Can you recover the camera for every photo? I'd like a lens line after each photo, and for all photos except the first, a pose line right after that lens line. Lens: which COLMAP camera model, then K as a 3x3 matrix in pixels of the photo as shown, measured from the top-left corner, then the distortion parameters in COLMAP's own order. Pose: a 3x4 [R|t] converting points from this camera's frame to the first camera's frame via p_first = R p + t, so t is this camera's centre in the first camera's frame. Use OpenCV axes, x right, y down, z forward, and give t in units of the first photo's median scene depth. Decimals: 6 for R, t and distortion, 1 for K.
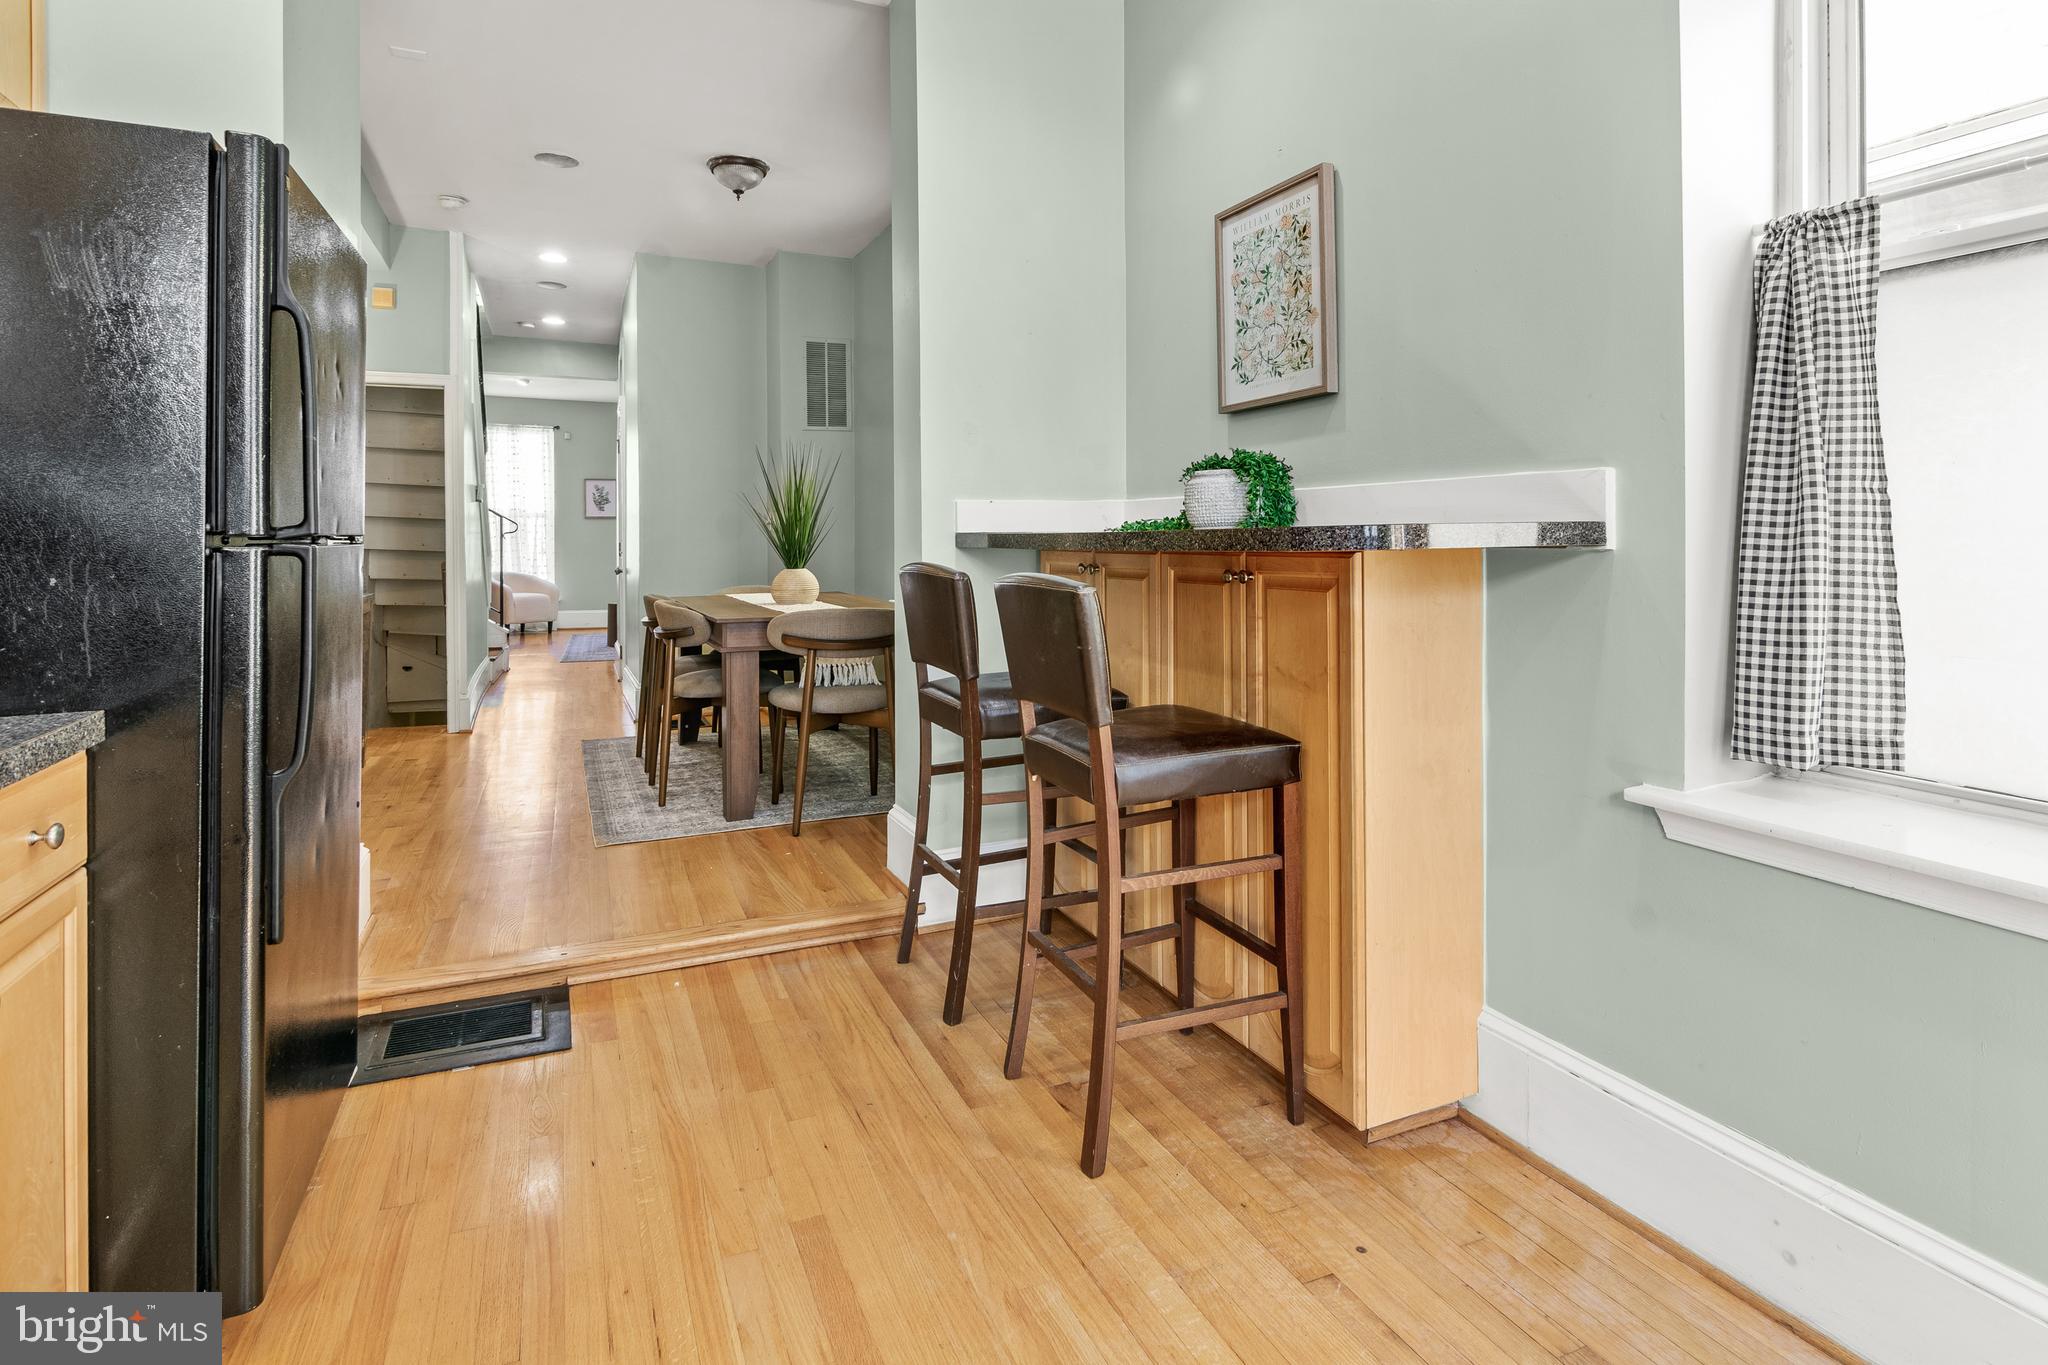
lens RADIAL K [[1045.4, 0, 1028.9], [0, 1045.4, 539.4], [0, 0, 1]] dist [-0.009922, -0.001209]
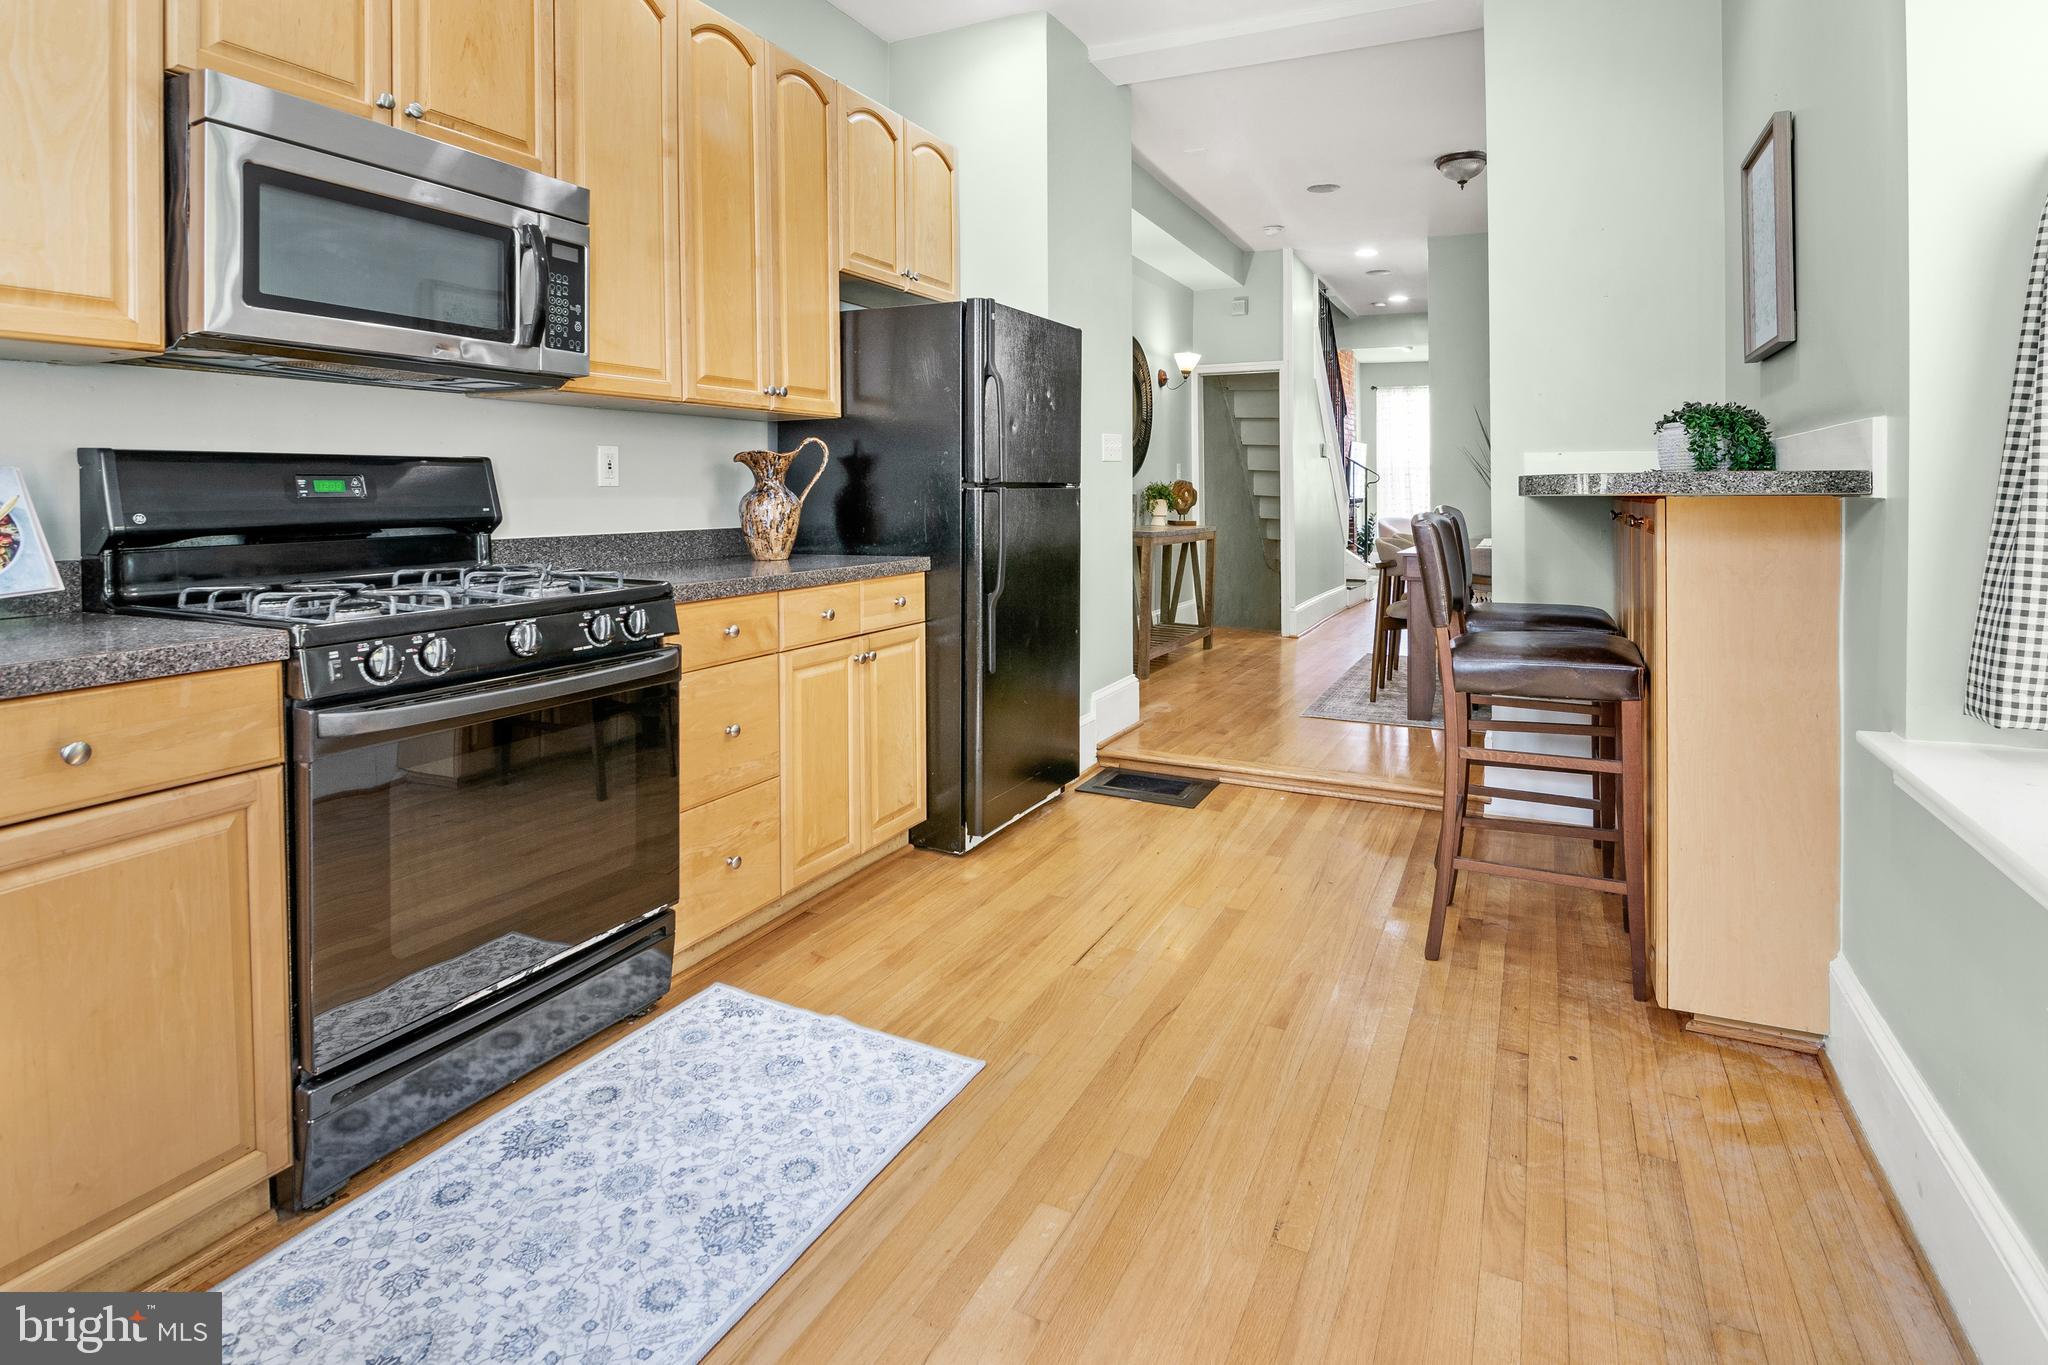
lens RADIAL K [[1045.4, 0, 1028.9], [0, 1045.4, 539.4], [0, 0, 1]] dist [-0.009922, -0.001209]
pose [[0.646580, 0.039091, -0.761844, 0.703108], [-0.003751, 0.998837, 0.048068, 0.004881], [0.762837, -0.028222, 0.645975, -0.242297]]
